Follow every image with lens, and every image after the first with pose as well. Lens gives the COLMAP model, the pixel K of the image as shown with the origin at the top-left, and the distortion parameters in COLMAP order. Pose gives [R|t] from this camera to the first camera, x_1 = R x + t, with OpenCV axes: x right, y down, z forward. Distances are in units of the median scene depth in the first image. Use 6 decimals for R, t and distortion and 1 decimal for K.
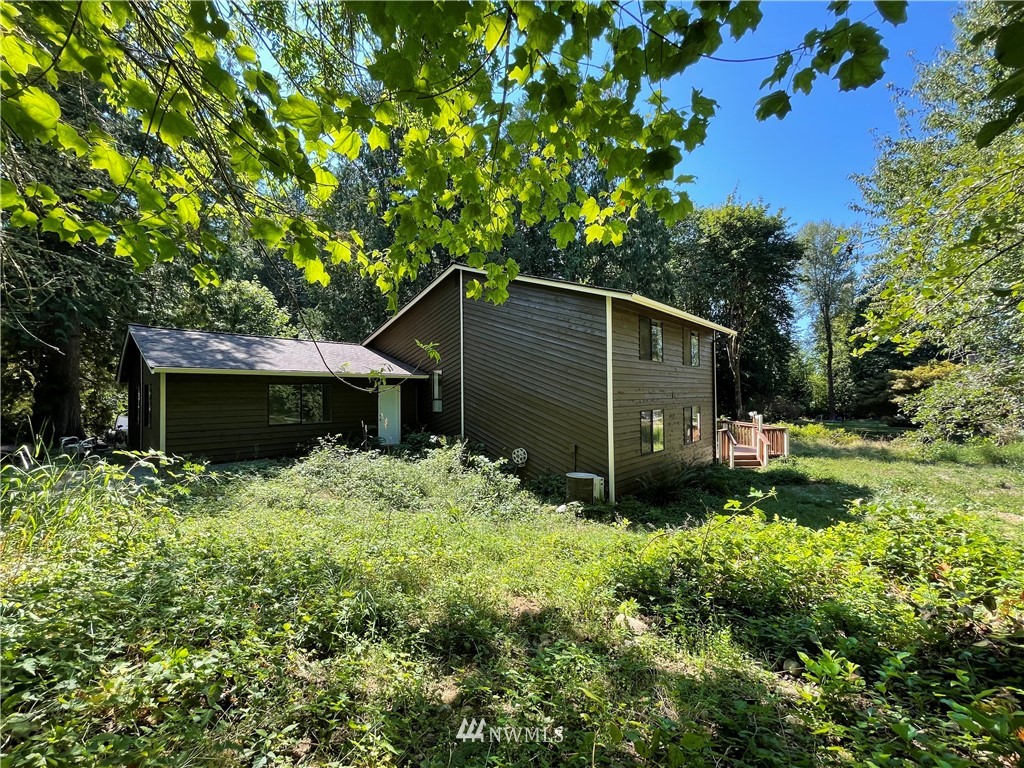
lens RADIAL K [[415.9, 0, 507.3], [0, 415.9, 386.8], [0, 0, 1]] dist [-0.000444, 0.000102]
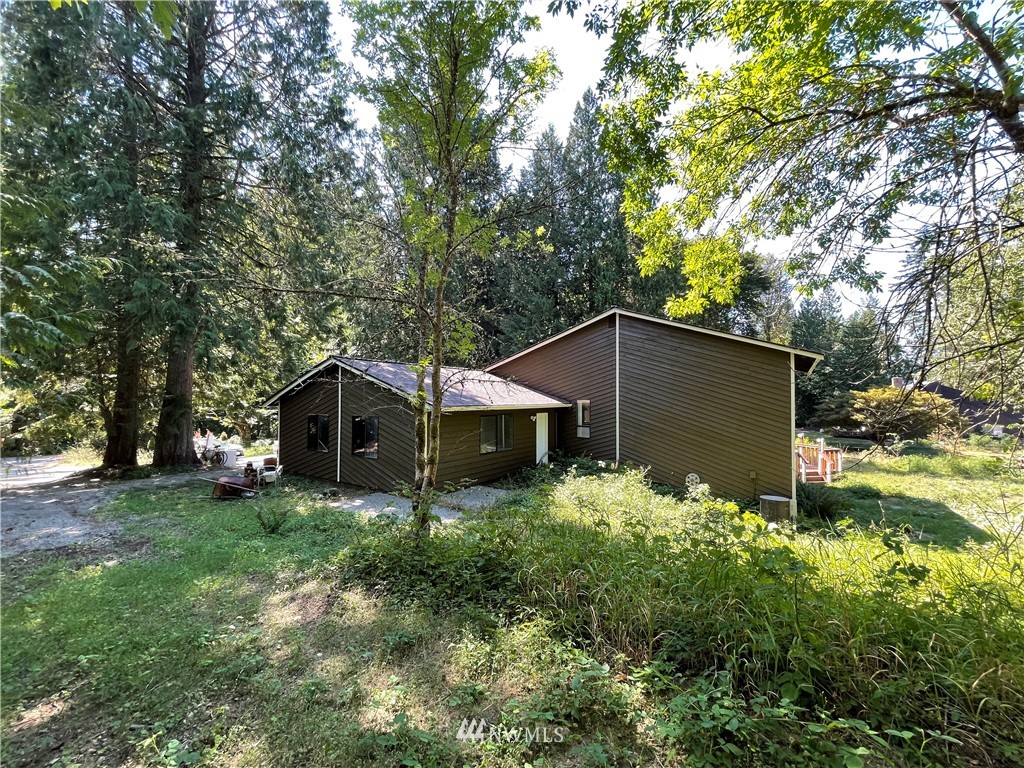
lens RADIAL K [[415.9, 0, 507.3], [0, 415.9, 386.8], [0, 0, 1]] dist [-0.000444, 0.000102]
pose [[0.989784, 0.018479, 0.141369, -0.521333], [-0.017181, 0.999798, -0.010397, -0.059364], [-0.141533, 0.007862, 0.989902, -0.072787]]
